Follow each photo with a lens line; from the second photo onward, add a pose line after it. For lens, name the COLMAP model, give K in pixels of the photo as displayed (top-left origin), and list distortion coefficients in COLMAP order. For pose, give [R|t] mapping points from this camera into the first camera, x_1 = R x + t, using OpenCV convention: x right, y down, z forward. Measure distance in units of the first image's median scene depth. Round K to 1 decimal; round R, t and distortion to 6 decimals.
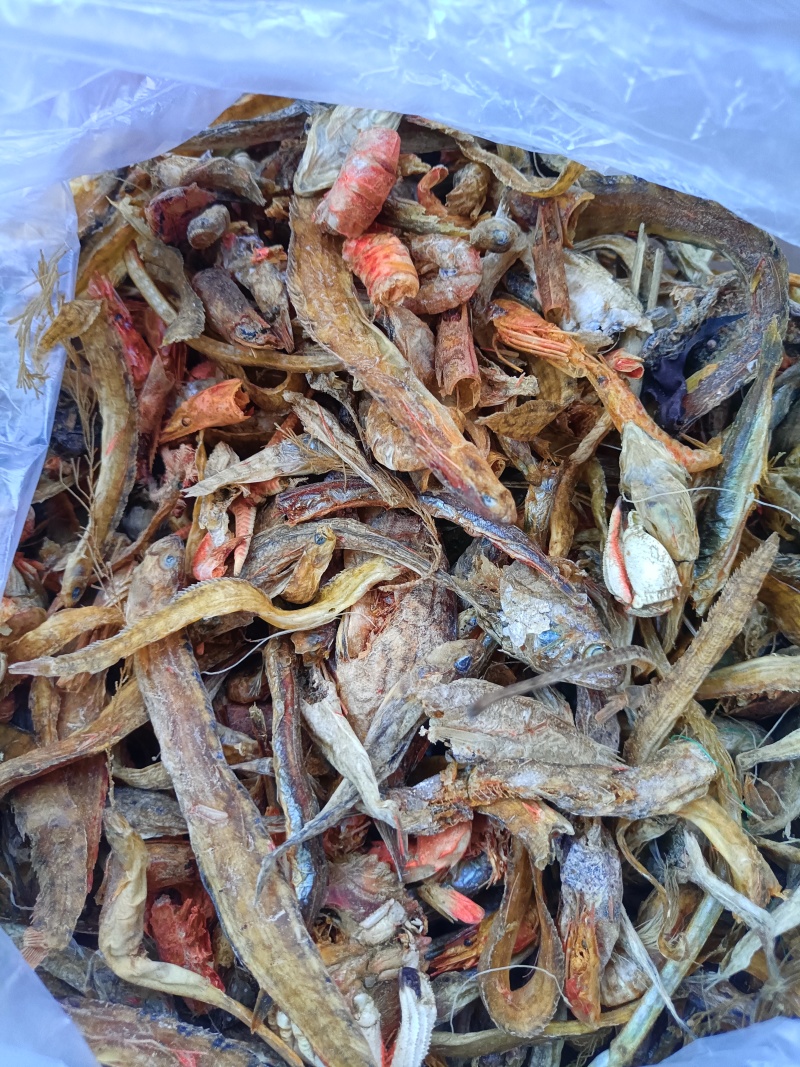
lens RADIAL K [[788.7, 0, 400.0], [0, 788.7, 533.5], [0, 0, 1]] dist [-0.013262, -0.002911]
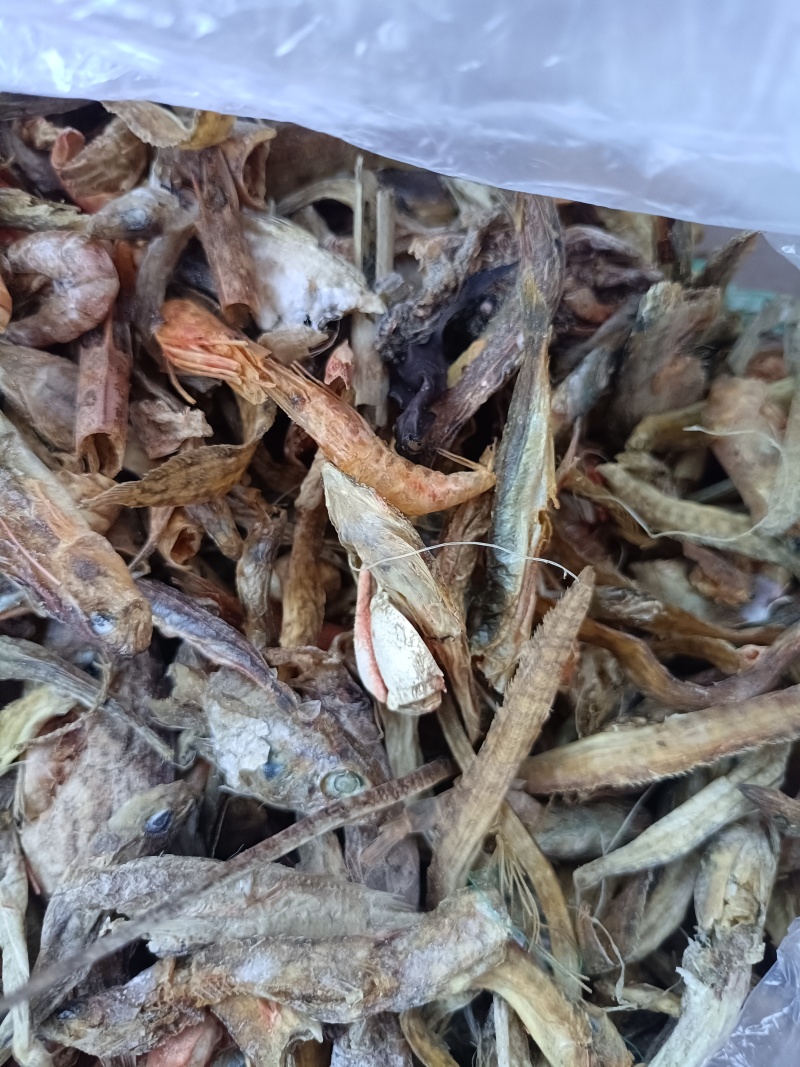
lens RADIAL K [[809.2, 0, 400.0], [0, 809.2, 533.5], [0, 0, 1]] dist [-0.041381, 0.005466]
pose [[0.987654, -0.148000, -0.051332, 0.358132], [0.151348, 0.986071, 0.068972, -0.110477], [0.040409, -0.075890, 0.996297, 0.269315]]
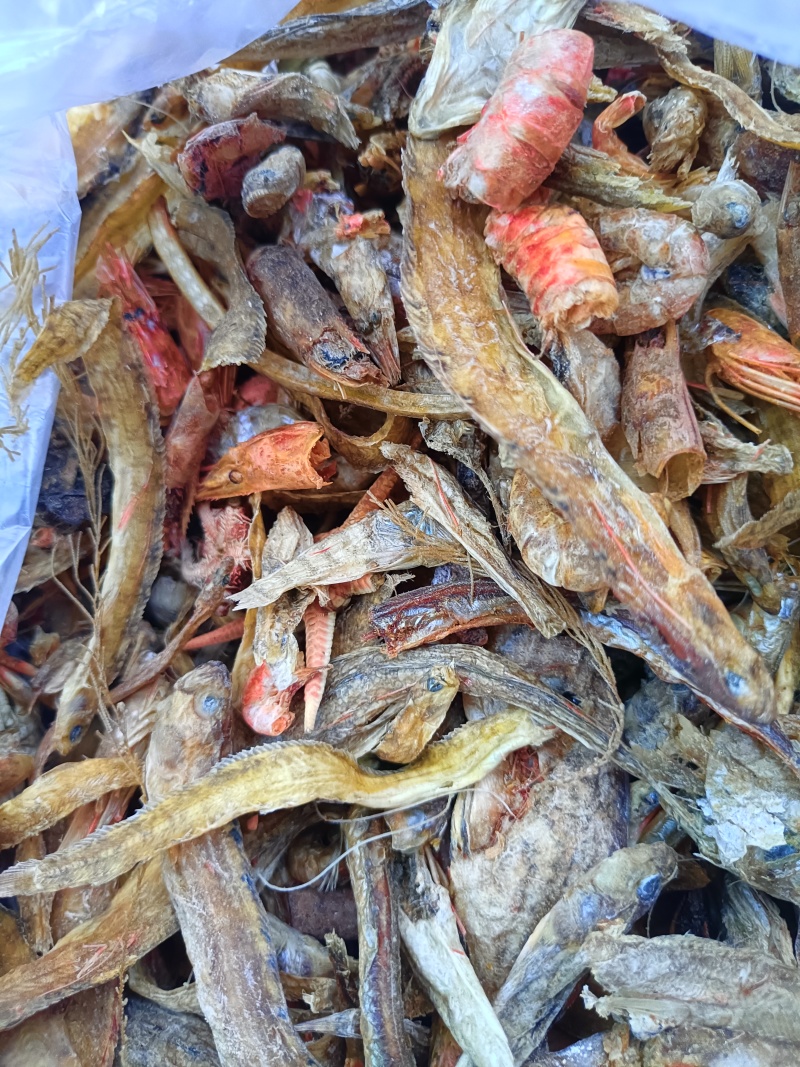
lens RADIAL K [[809.2, 0, 400.0], [0, 809.2, 533.5], [0, 0, 1]] dist [-0.041381, 0.005466]
pose [[0.998196, 0.038340, -0.046212, -0.102184], [-0.033796, 0.994867, 0.095376, -0.176162], [0.049632, -0.093642, 0.994368, 0.331973]]
